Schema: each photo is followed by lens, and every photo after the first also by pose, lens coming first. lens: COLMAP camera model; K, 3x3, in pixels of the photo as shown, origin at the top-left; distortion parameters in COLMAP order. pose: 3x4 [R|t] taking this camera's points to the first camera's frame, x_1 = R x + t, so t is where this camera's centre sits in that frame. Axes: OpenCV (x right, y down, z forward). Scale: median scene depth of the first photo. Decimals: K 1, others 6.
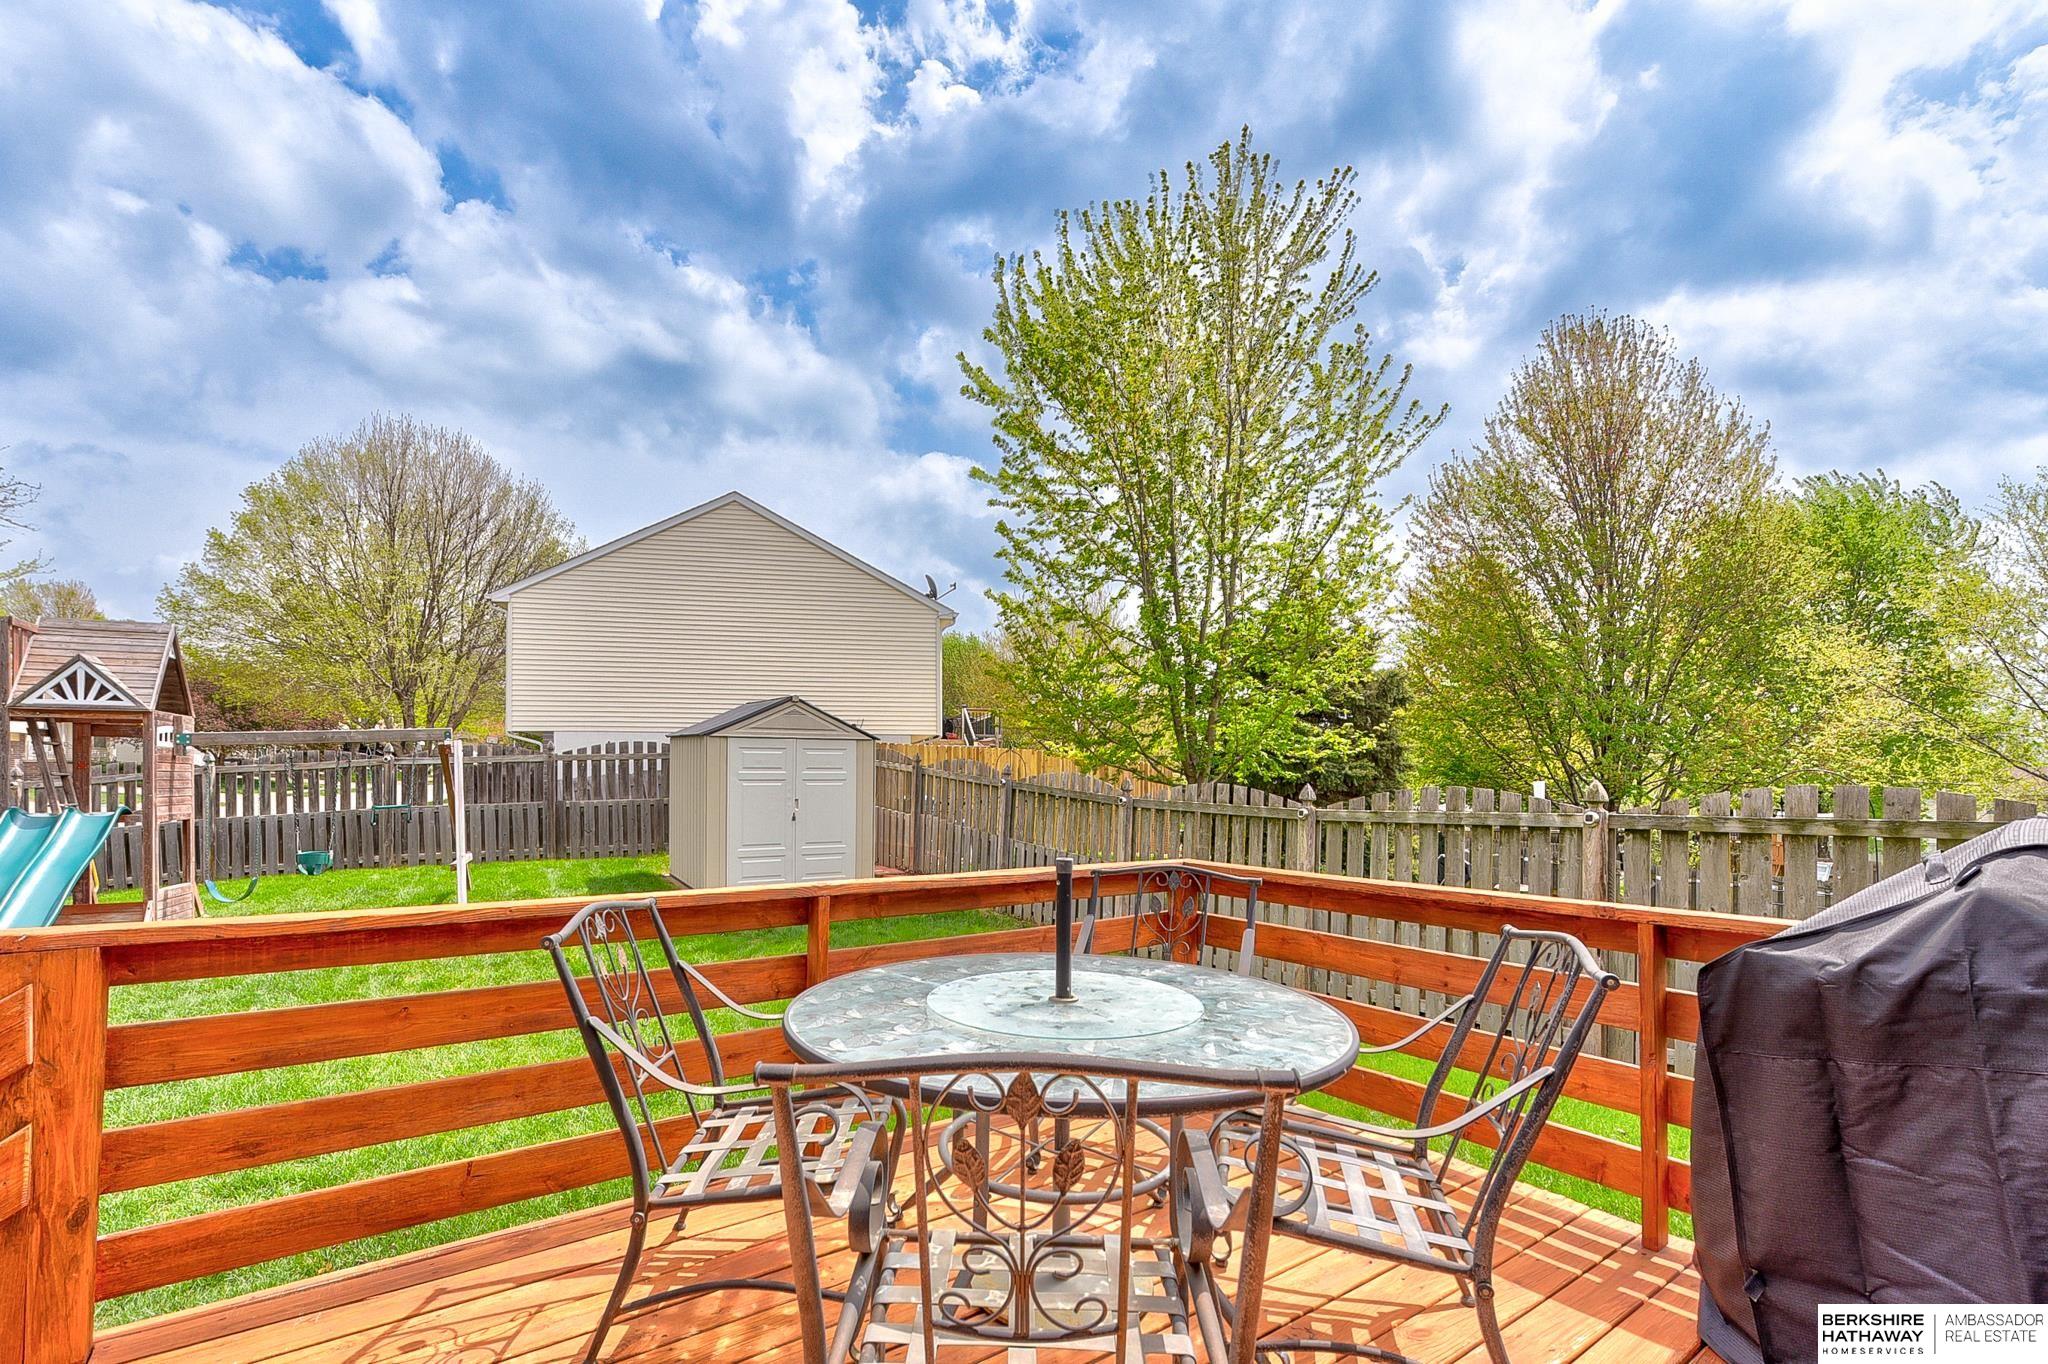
lens RADIAL K [[919.1, 0, 997.9], [0, 919.1, 768.9], [0, 0, 1]] dist [0.016394, -0.000252]
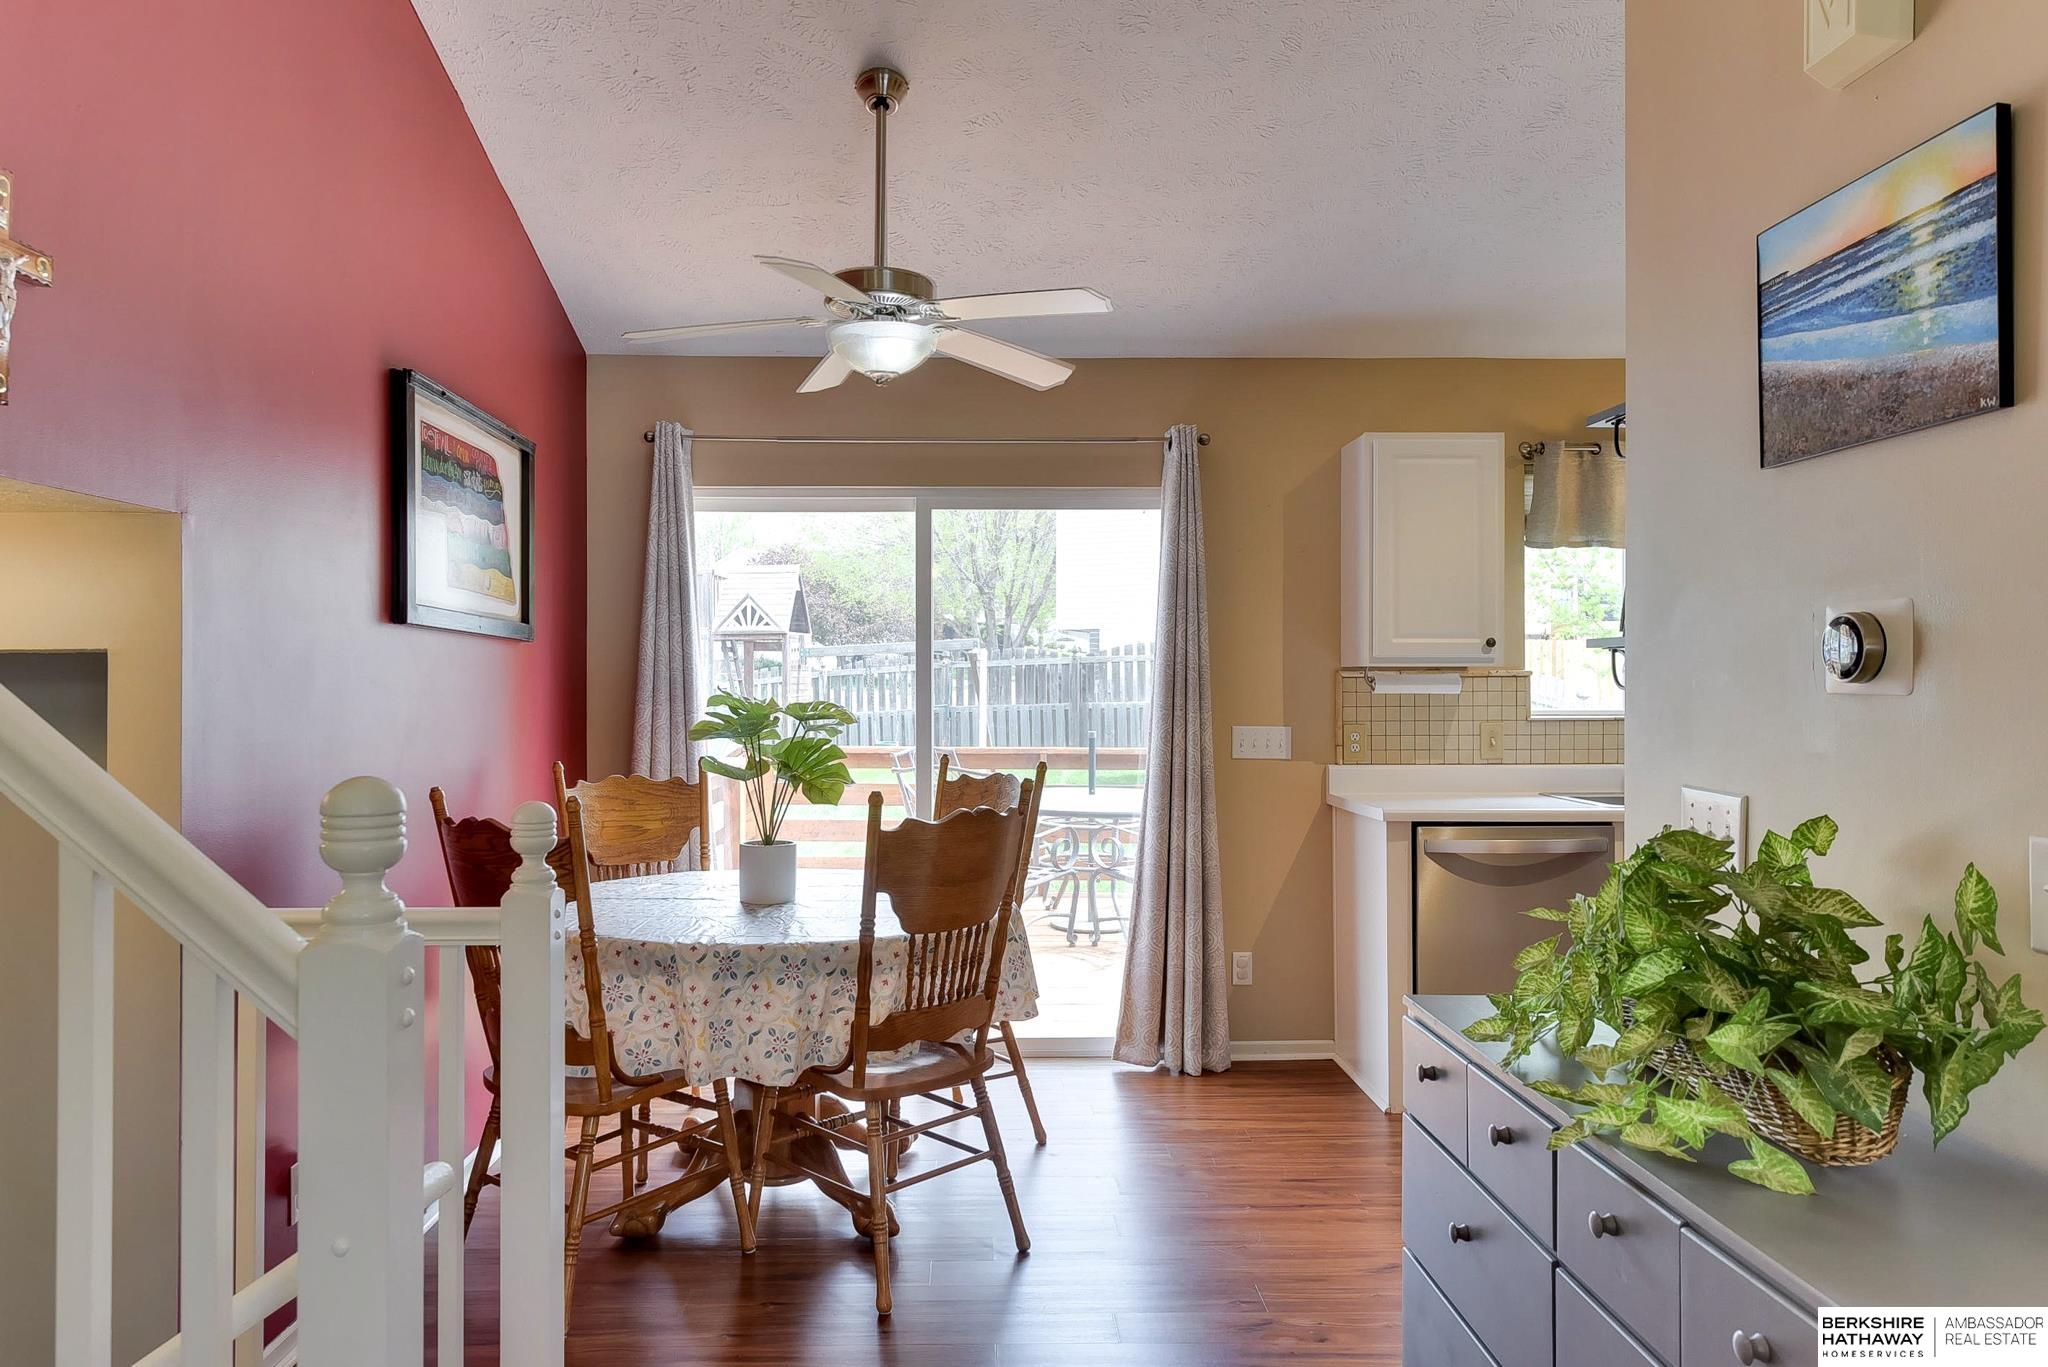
lens RADIAL K [[1334.2, 0, 1018.6], [0, 1334.2, 684.7], [0, 0, 1]] dist [0.020750, -0.004955]
pose [[0.843556, 0.000301, -0.537041, 0.326656], [0.009503, 0.999835, 0.015488, -0.011344], [0.536957, -0.018169, 0.843414, -0.357215]]
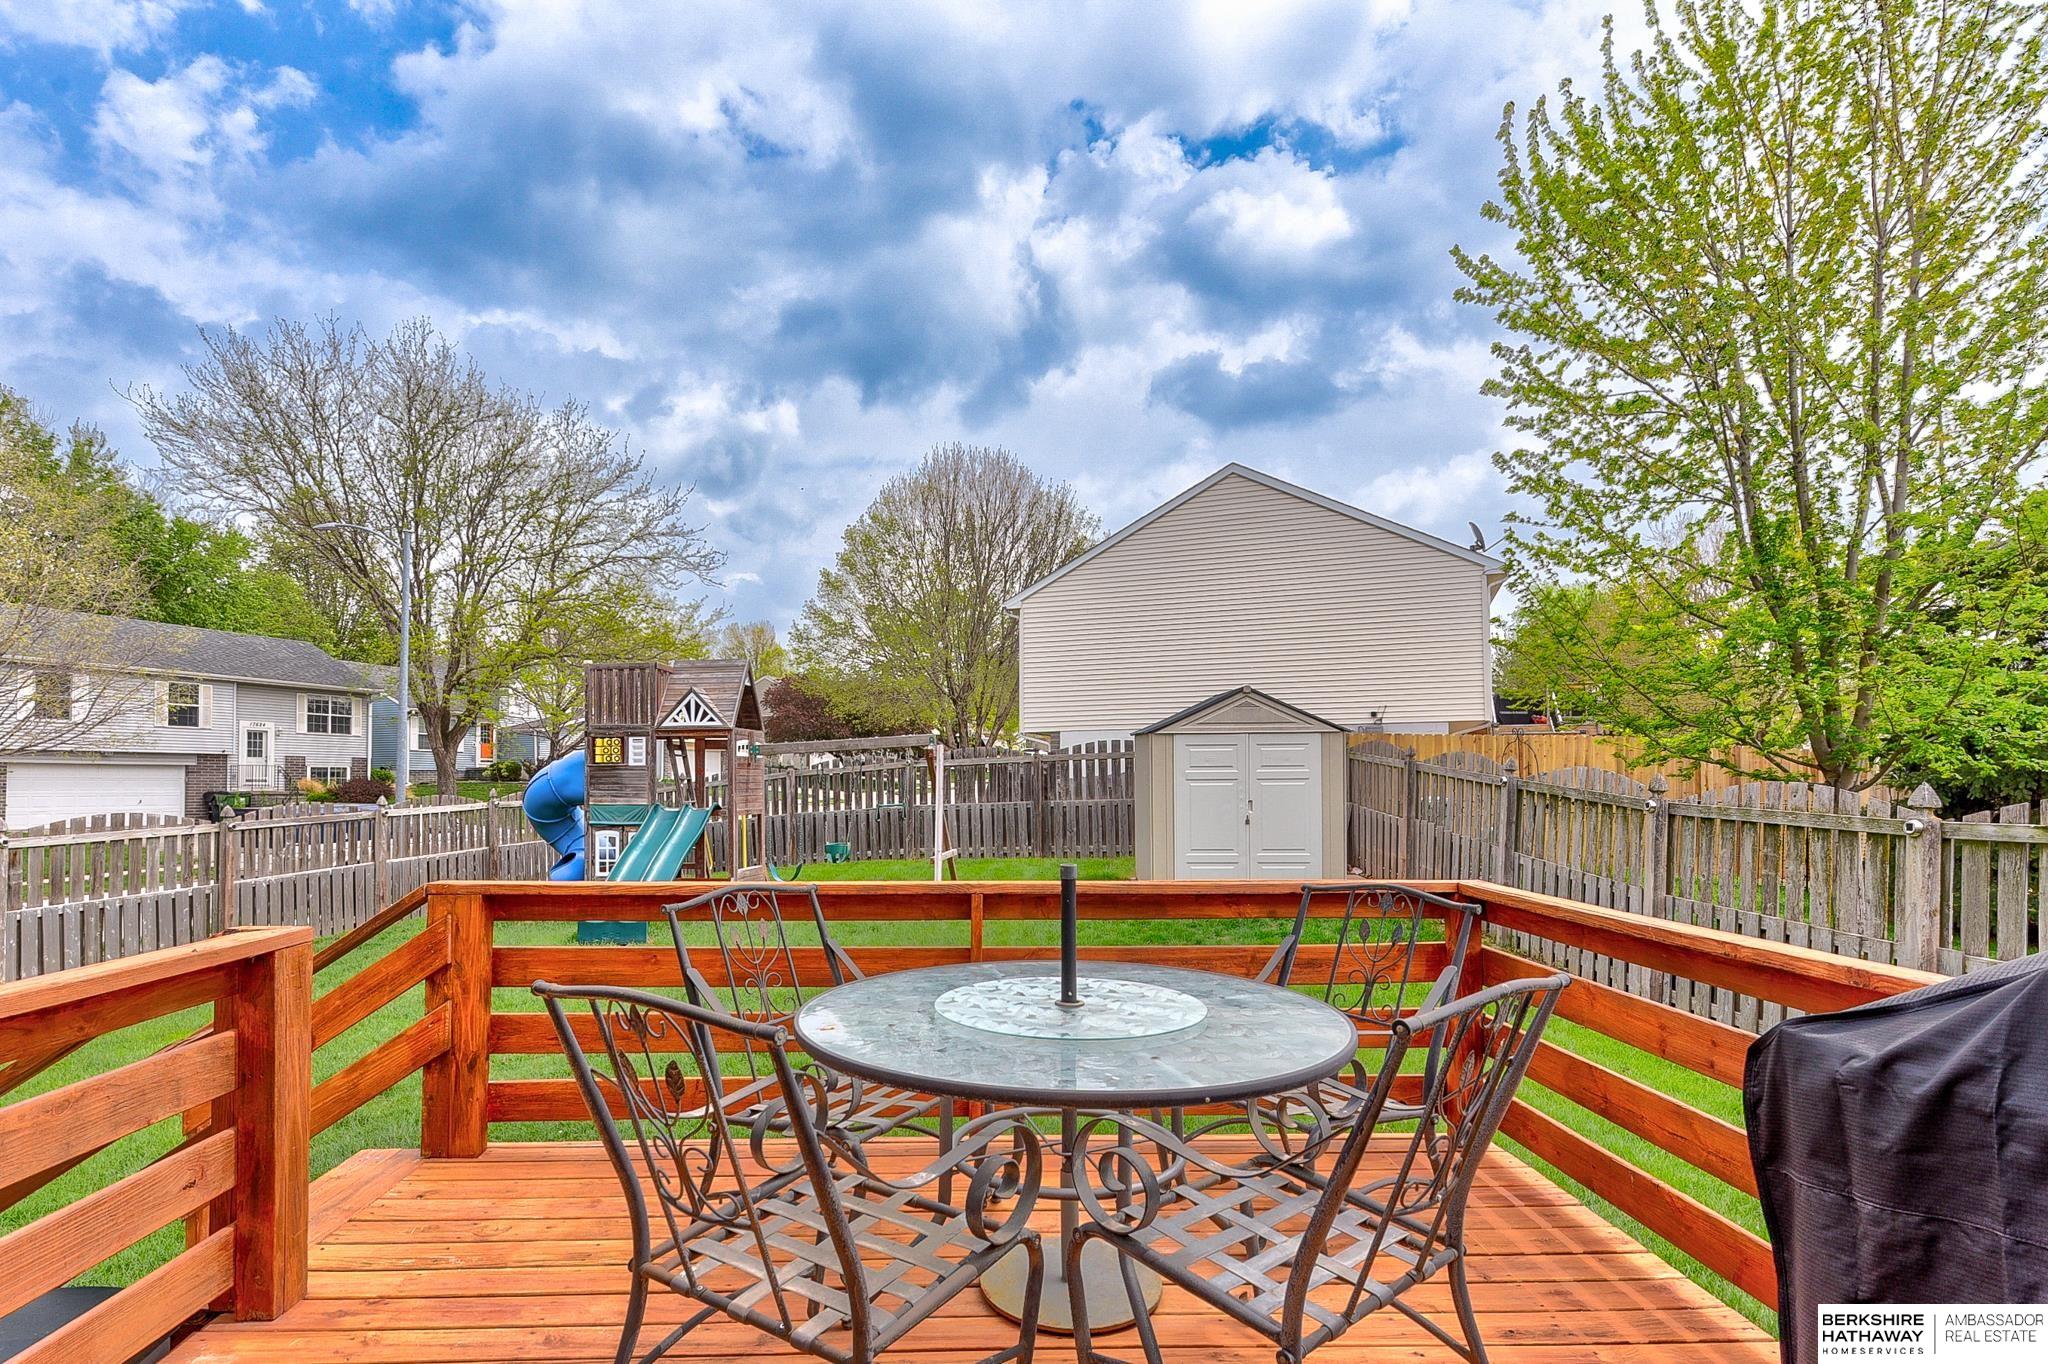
lens RADIAL K [[1035.9, 0, 972.6], [0, 1035.9, 787.2], [0, 0, 1]] dist [0.012192, -0.000233]
pose [[0.832563, -0.001635, -0.553929, 0.119199], [0.013128, 0.999773, 0.016781, -0.001151], [0.553775, -0.021244, 0.832395, 0.002392]]
